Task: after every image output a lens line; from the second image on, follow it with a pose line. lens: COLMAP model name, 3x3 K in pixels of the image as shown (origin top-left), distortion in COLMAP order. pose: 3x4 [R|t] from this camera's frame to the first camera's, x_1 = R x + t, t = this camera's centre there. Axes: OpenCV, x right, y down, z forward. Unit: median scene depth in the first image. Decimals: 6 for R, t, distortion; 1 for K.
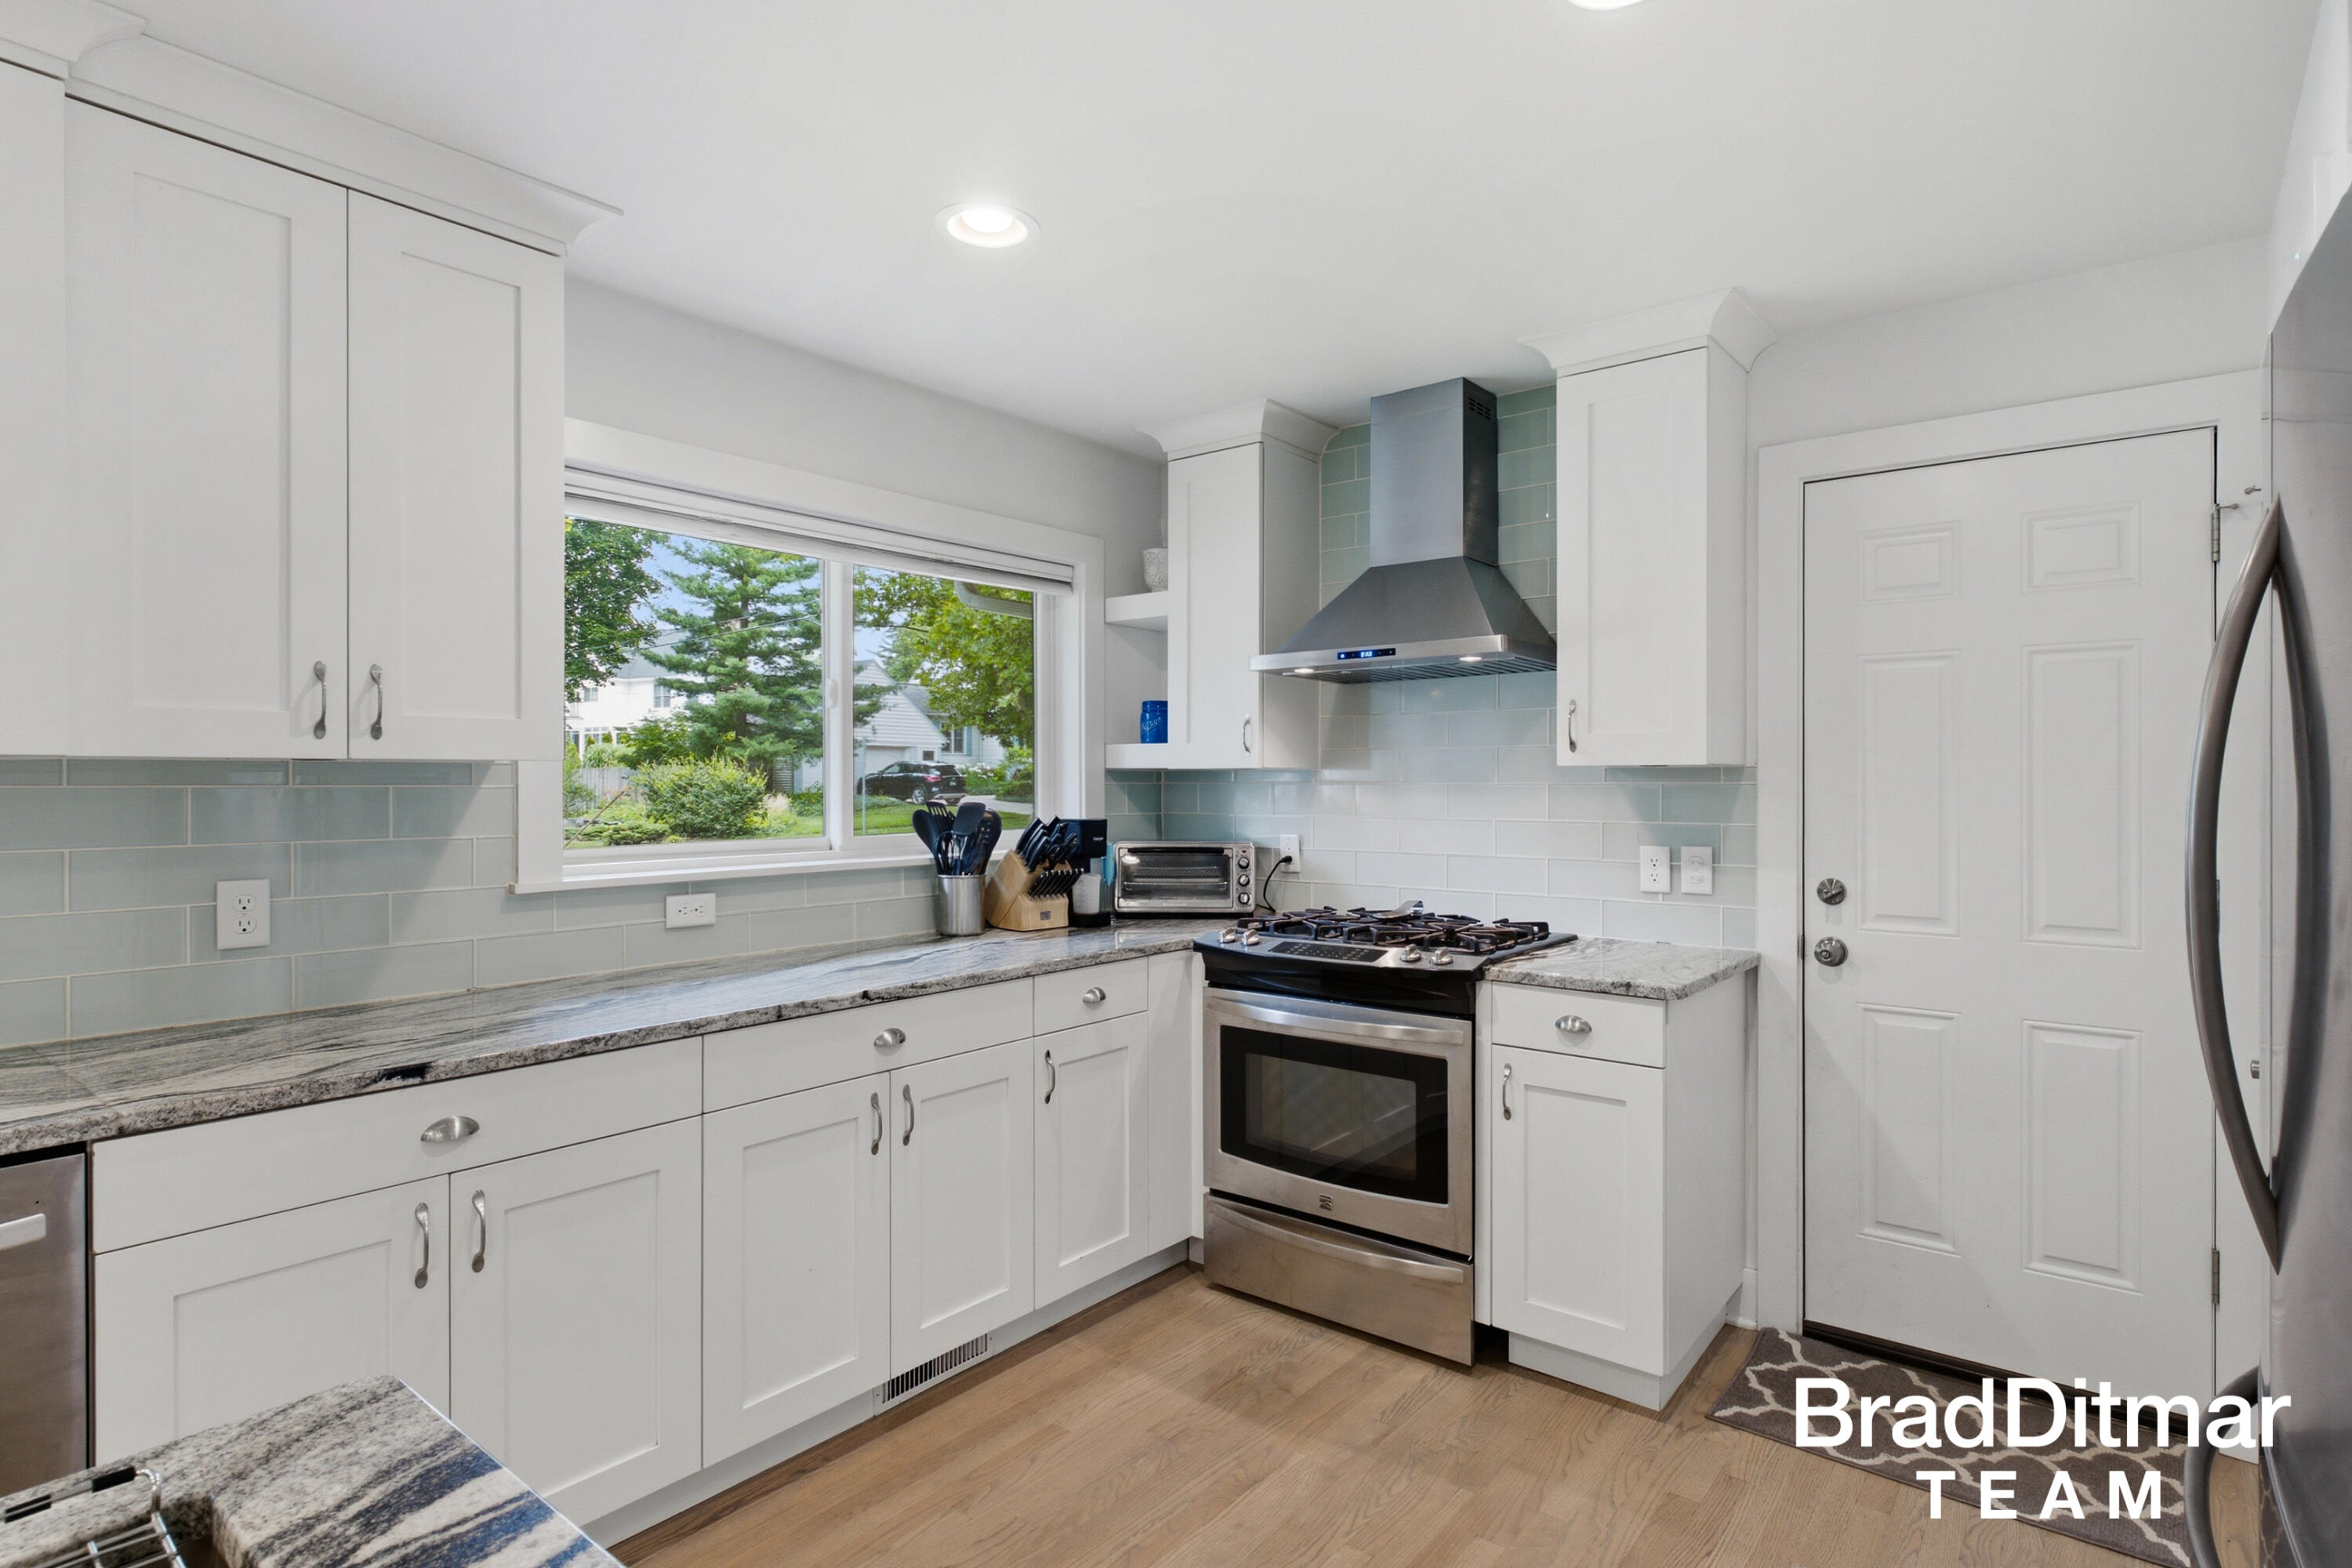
lens RADIAL K [[1215.3, 0, 1195.8], [0, 1215.3, 781.1], [0, 0, 1]] dist [0.003213, 0.000343]
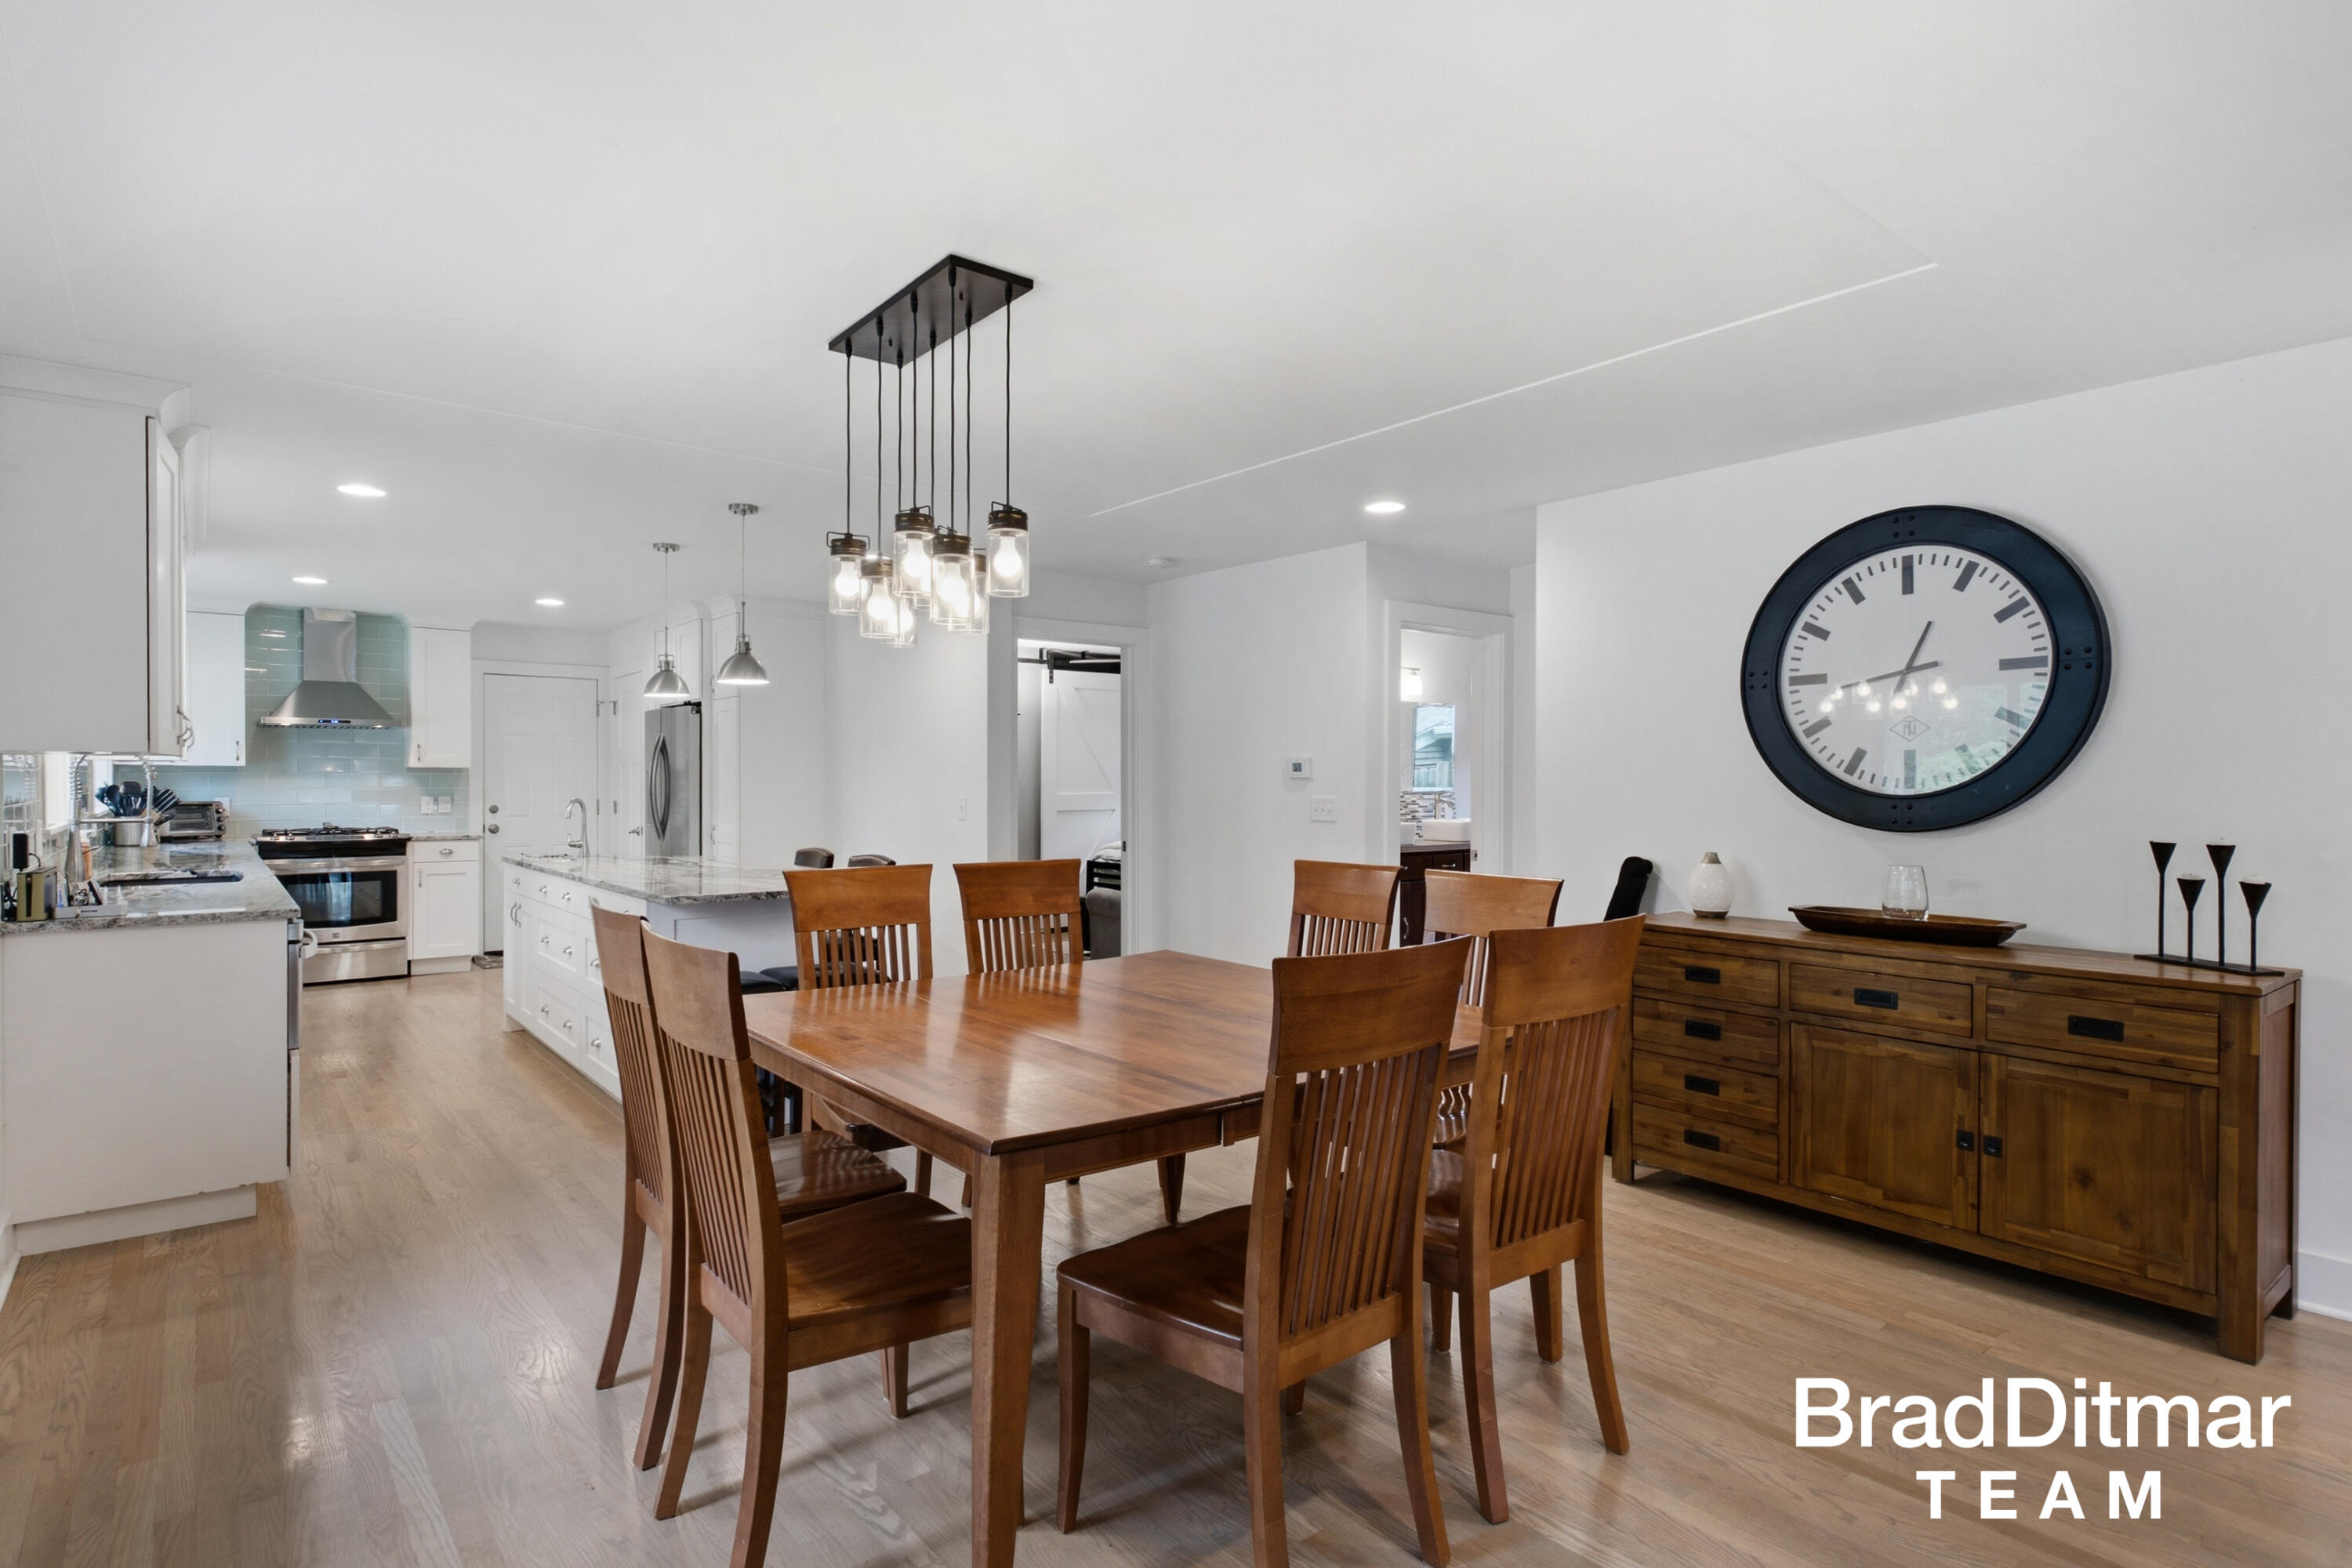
lens RADIAL K [[1215.3, 0, 1186.4], [0, 1215.3, 783.8], [0, 0, 1]] dist [0.003213, 0.000343]
pose [[0.216551, -0.003566, 0.976265, -2.074489], [-0.000926, 0.999992, 0.003858, 0.013812], [-0.976271, -0.001739, 0.216546, -1.356656]]
